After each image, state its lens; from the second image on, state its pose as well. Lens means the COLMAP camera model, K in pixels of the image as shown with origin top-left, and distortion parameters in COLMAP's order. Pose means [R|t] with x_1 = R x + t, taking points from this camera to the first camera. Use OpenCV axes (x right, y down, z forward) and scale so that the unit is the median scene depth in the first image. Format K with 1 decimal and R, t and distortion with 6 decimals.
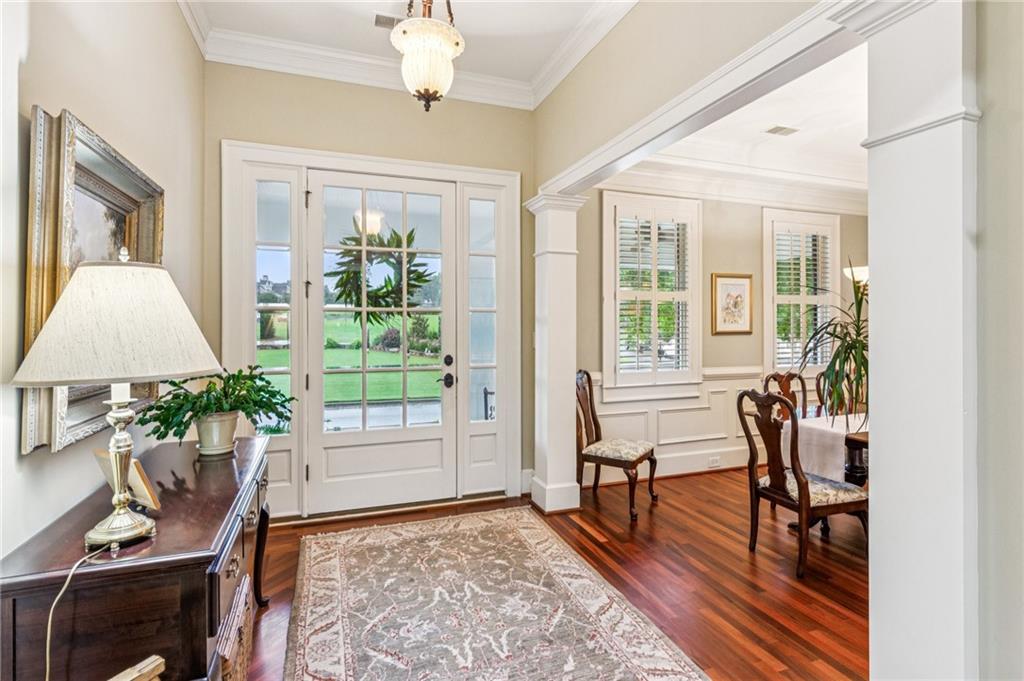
lens RADIAL K [[499.2, 0, 510.1], [0, 499.2, 322.8], [0, 0, 1]] dist [0.002640, -0.000075]
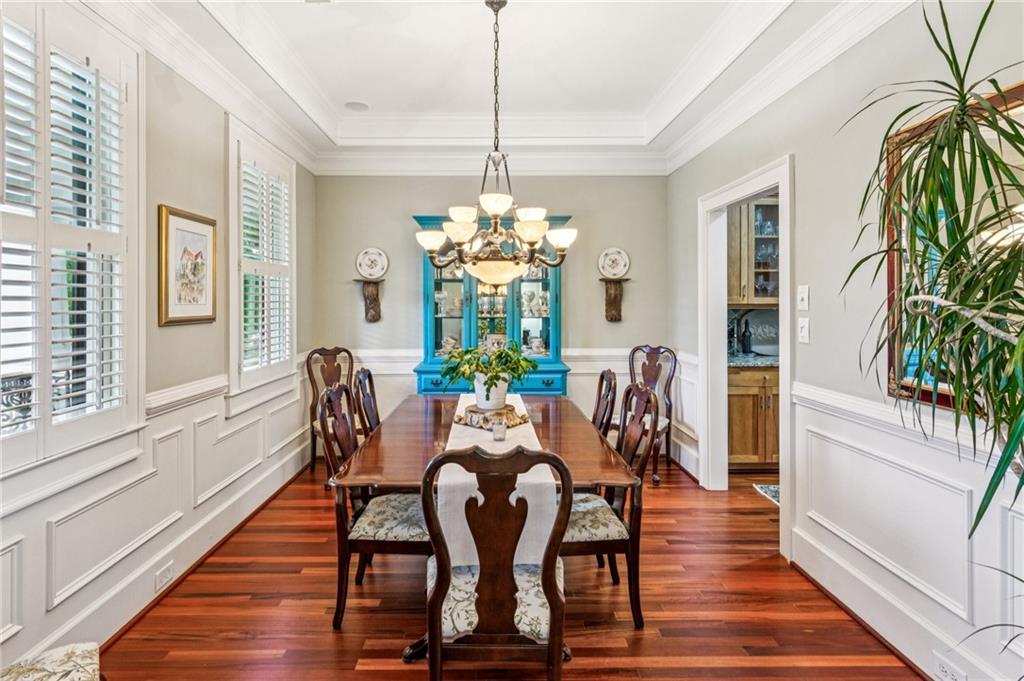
lens RADIAL K [[499.2, 0, 504.8], [0, 499.2, 309.9], [0, 0, 1]] dist [0.002640, -0.000075]
pose [[0.330153, -0.012503, 0.943845, 0.041193], [0.000489, 0.999914, 0.013074, 0.001420], [-0.943927, -0.003855, 0.330131, 0.501571]]
